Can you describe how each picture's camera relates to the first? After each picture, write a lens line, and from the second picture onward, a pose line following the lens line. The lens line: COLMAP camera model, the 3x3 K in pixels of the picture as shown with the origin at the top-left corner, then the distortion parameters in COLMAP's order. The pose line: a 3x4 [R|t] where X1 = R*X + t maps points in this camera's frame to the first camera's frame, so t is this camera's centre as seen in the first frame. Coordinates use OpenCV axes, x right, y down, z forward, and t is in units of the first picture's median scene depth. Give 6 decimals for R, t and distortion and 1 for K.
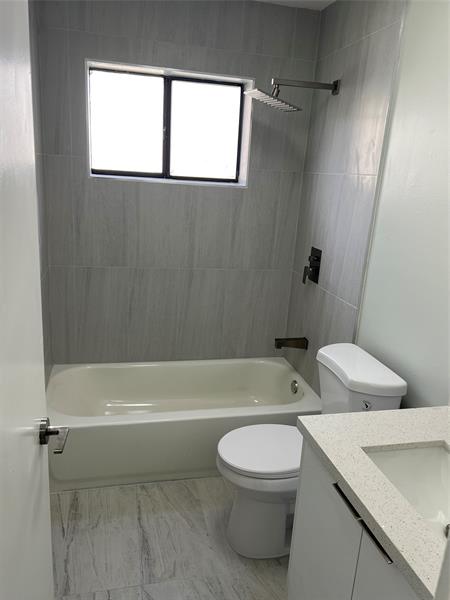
lens RADIAL K [[468.3, 0, 225.0], [0, 468.3, 300.0], [0, 0, 1]] dist [0.000803, -0.006439]
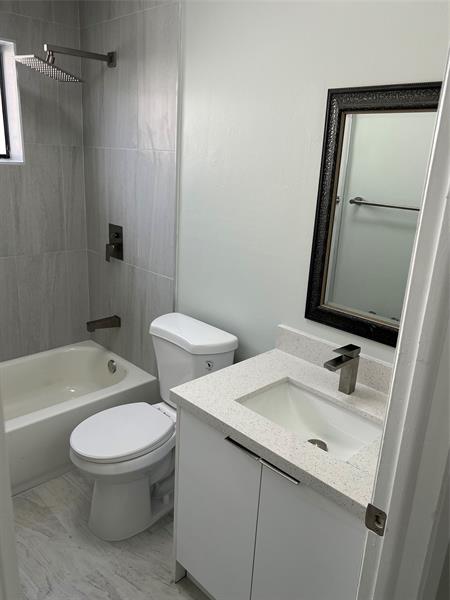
lens RADIAL K [[474.4, 0, 225.0], [0, 474.4, 300.0], [0, 0, 1]] dist [-0.004494, -0.009478]
pose [[0.856268, -0.162676, 0.490247, -0.141094], [0.134109, 0.986580, 0.093136, -0.018105], [-0.498819, -0.014003, 0.866593, 0.014642]]
